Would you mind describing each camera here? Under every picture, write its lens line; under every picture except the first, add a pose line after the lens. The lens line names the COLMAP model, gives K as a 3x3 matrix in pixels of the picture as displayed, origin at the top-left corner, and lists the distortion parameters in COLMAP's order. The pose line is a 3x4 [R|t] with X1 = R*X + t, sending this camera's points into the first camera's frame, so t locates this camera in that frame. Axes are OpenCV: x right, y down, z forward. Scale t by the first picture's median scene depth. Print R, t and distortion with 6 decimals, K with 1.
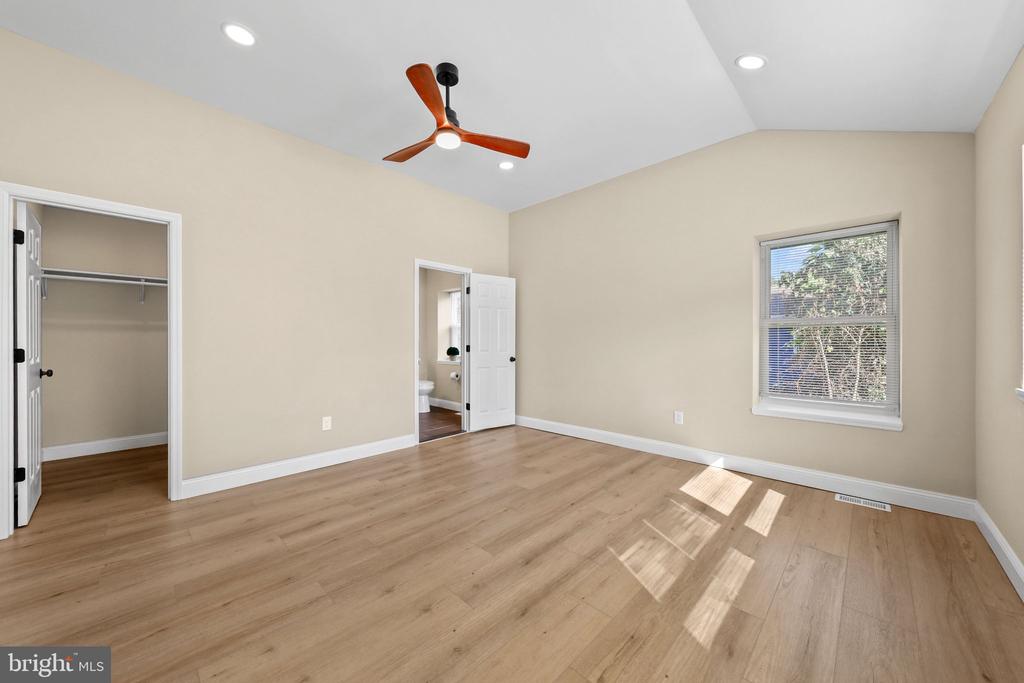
lens RADIAL K [[370.8, 0, 515.5], [0, 370.8, 343.8], [0, 0, 1]] dist [0.001545, -0.000510]
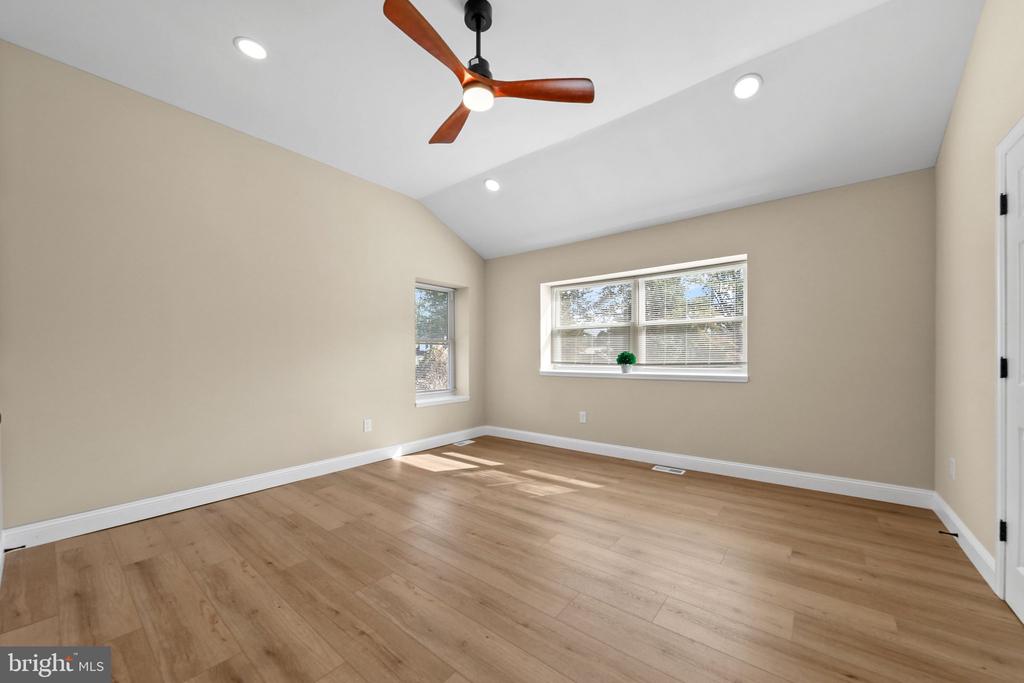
lens RADIAL K [[381.2, 0, 509.5], [0, 381.2, 348.0], [0, 0, 1]] dist [-0.005561, 0.000016]
pose [[-0.090385, 0.020538, 0.995695, -0.957843], [0.007474, 0.999773, -0.019943, 0.002021], [-0.995879, 0.005640, -0.090518, 0.951923]]
